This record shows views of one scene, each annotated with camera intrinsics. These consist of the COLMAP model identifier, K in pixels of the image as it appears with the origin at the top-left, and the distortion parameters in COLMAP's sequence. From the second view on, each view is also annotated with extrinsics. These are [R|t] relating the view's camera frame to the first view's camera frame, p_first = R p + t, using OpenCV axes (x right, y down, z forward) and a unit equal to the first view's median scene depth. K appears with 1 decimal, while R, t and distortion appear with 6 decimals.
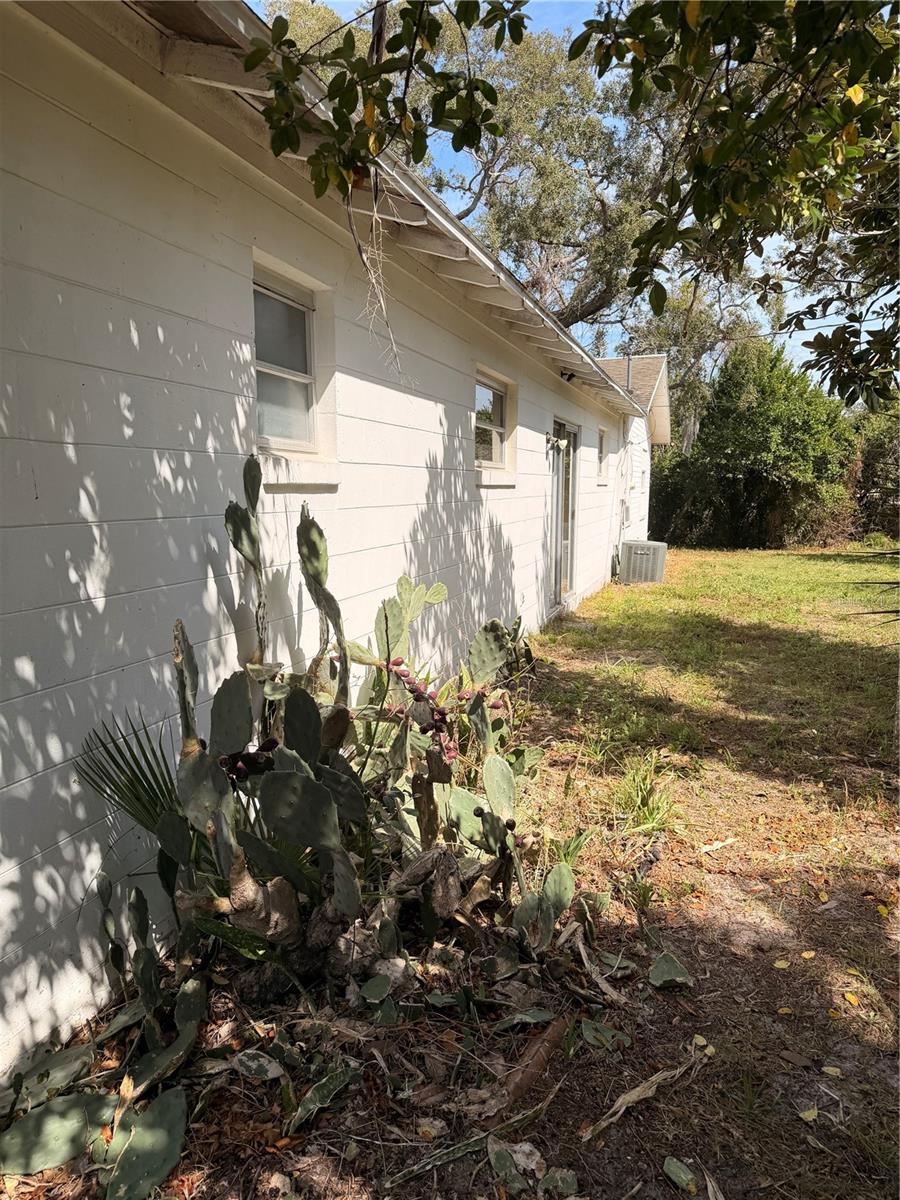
lens RADIAL K [[827.6, 0, 453.0], [0, 827.6, 606.7], [0, 0, 1]] dist [0.053345, -0.095567]
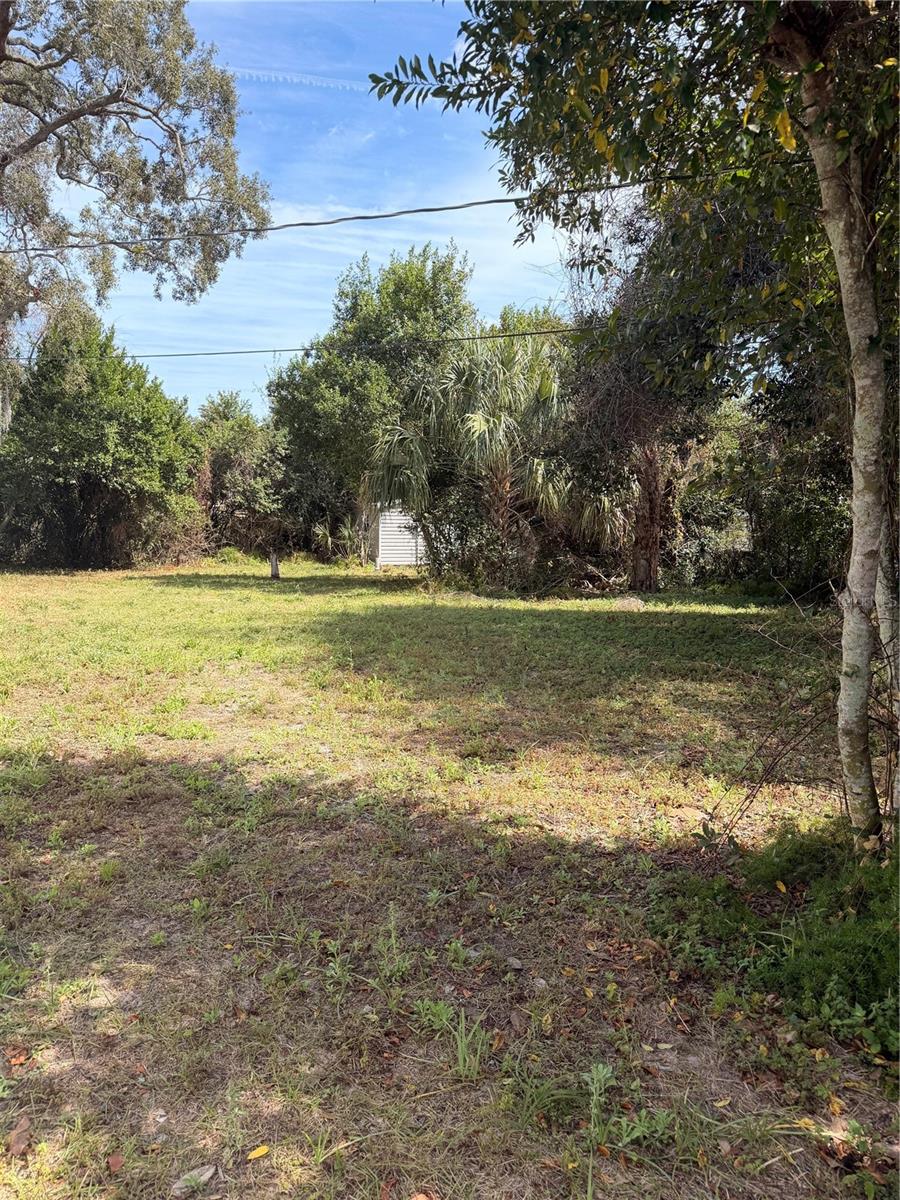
lens RADIAL K [[827.6, 0, 453.0], [0, 827.6, 606.7], [0, 0, 1]] dist [0.053345, -0.095567]
pose [[0.730904, -0.062529, 0.679609, 0.055304], [0.071143, 0.997350, 0.015250, -0.020717], [-0.678762, 0.037203, 0.733416, 0.155909]]
